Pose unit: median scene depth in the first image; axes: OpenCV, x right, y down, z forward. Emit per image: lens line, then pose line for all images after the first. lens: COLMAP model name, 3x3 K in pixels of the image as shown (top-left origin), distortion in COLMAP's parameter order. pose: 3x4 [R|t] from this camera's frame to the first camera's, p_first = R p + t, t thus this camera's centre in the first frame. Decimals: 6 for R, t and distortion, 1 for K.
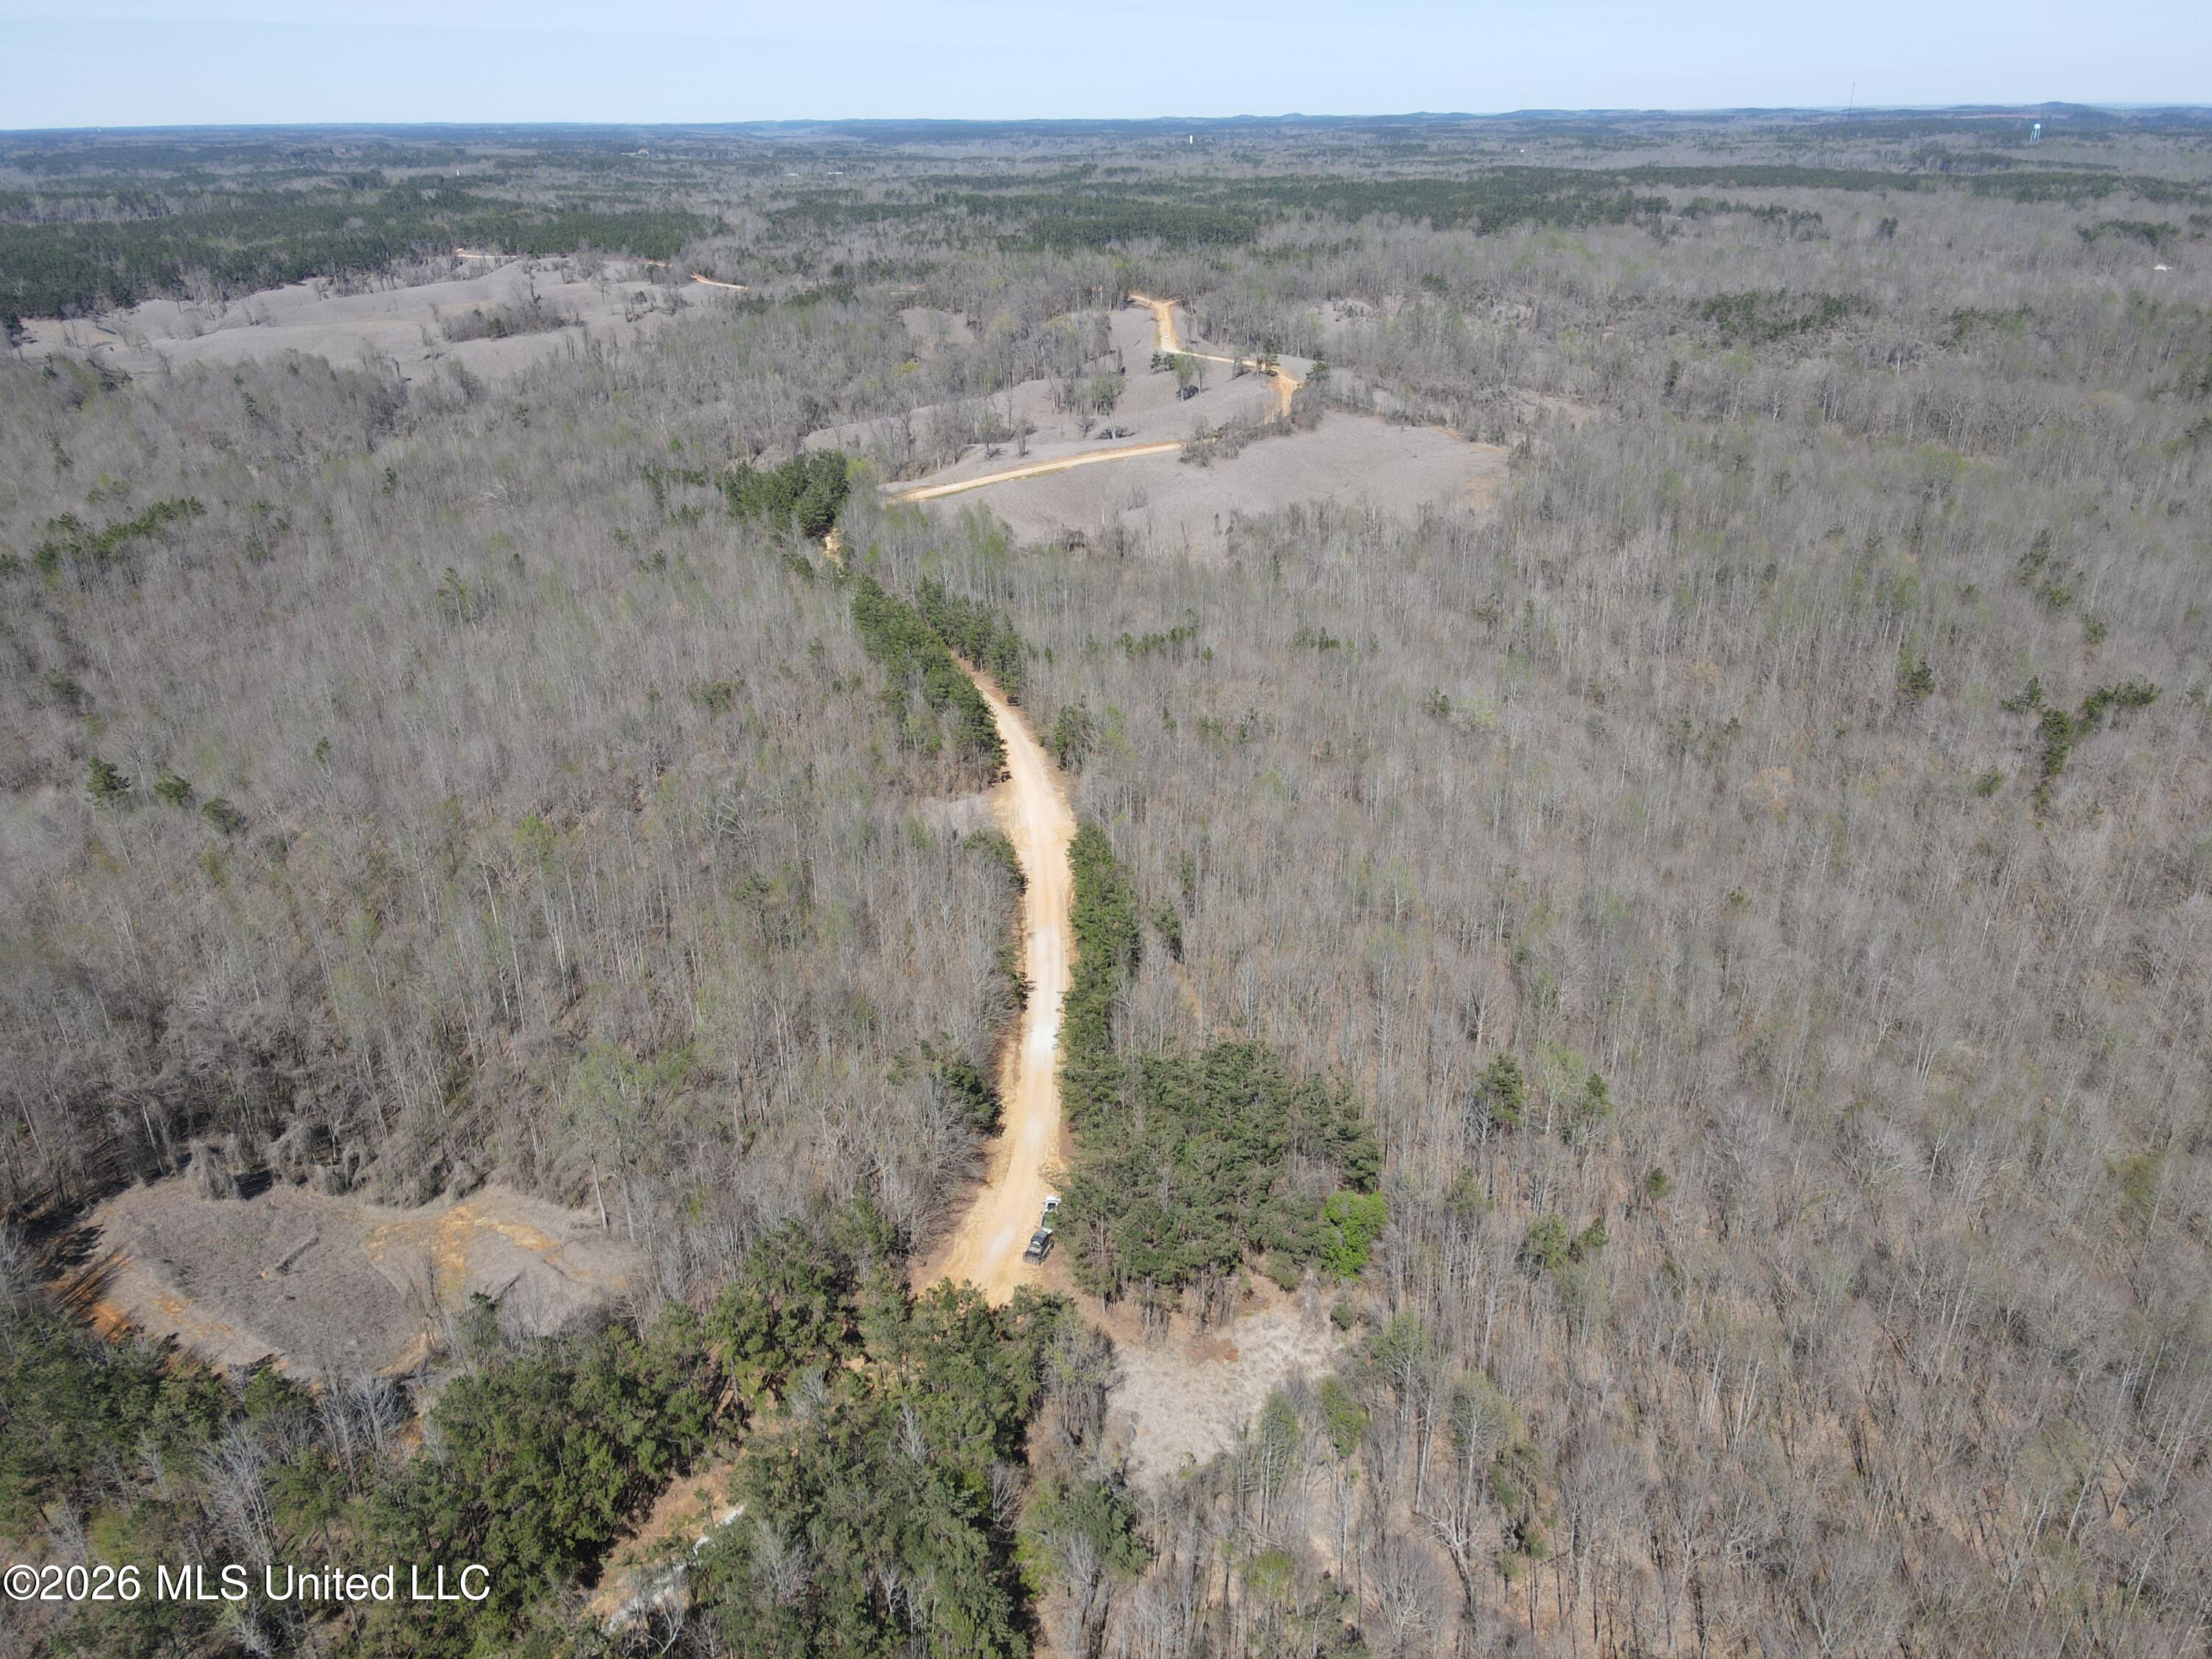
lens RADIAL K [[1617.8, 0, 1098.4], [0, 1617.8, 832.6], [0, 0, 1]] dist [0.026895, -0.018195]
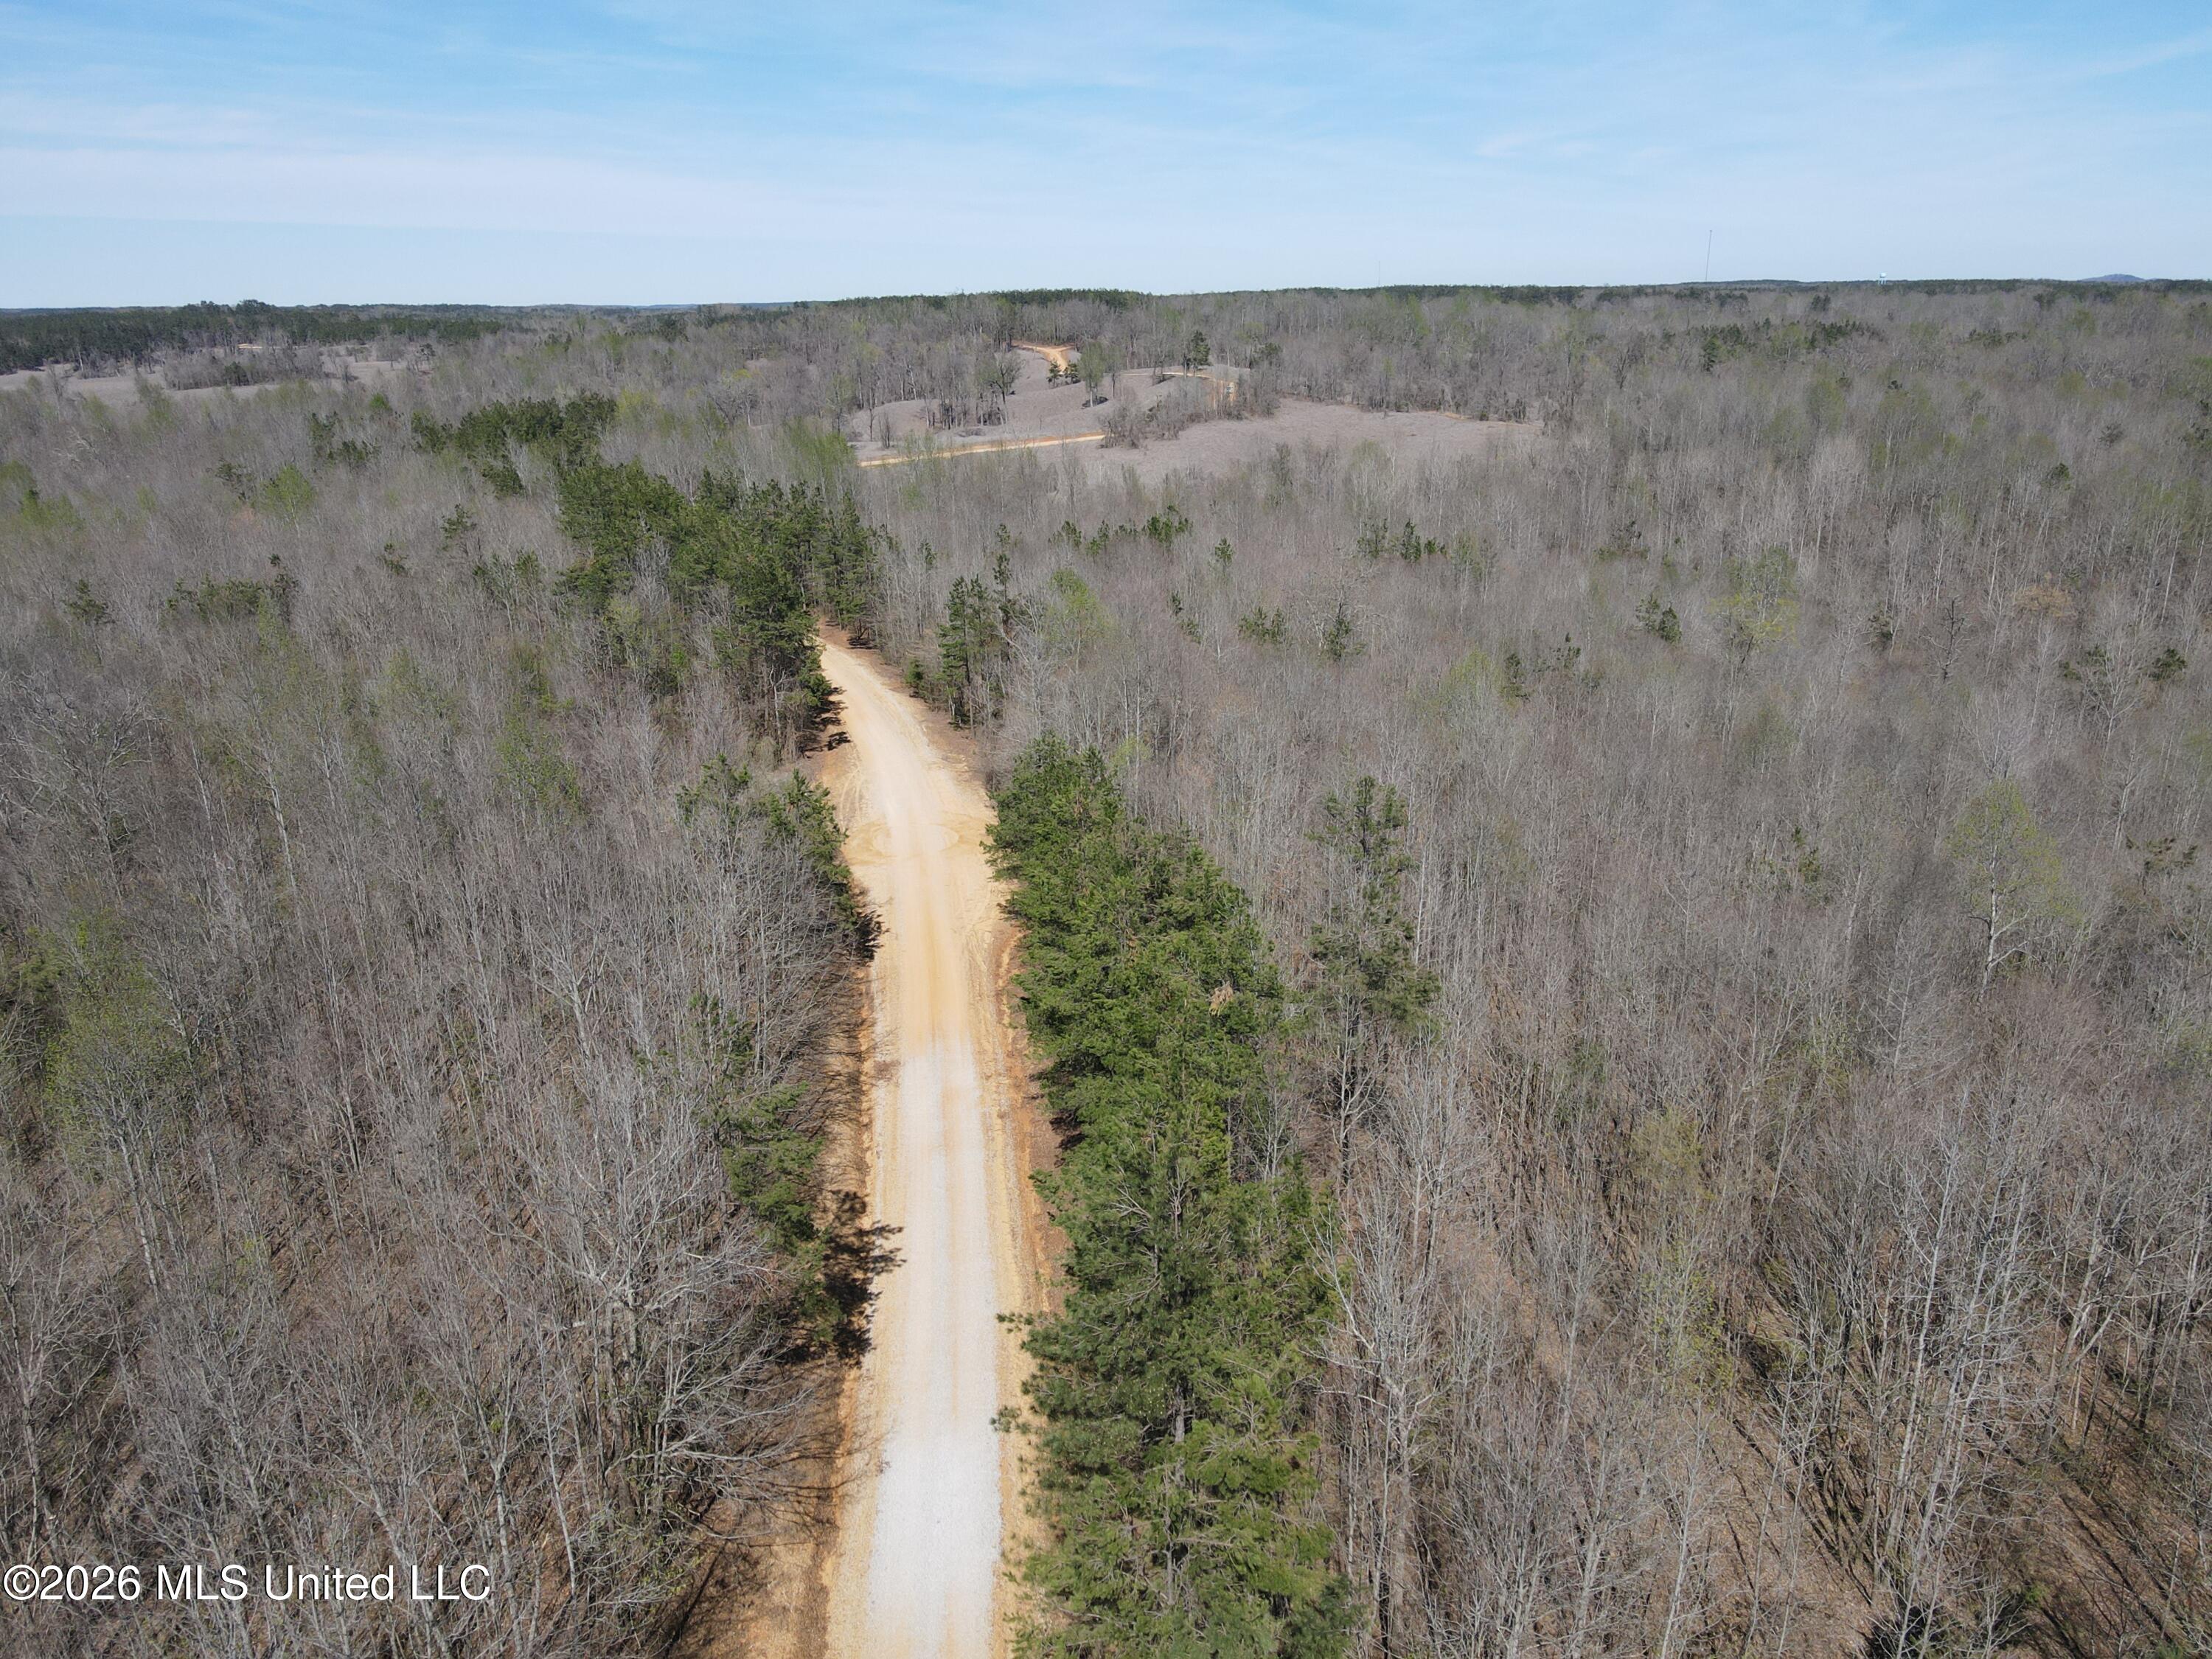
lens RADIAL K [[1617.8, 0, 1104.9], [0, 1617.8, 821.4], [0, 0, 1]] dist [0.026895, -0.018195]
pose [[0.996656, -0.026156, 0.077409, -0.017526], [0.034453, 0.993568, -0.107867, 0.039986], [-0.074089, 0.110173, 0.991147, 0.532183]]
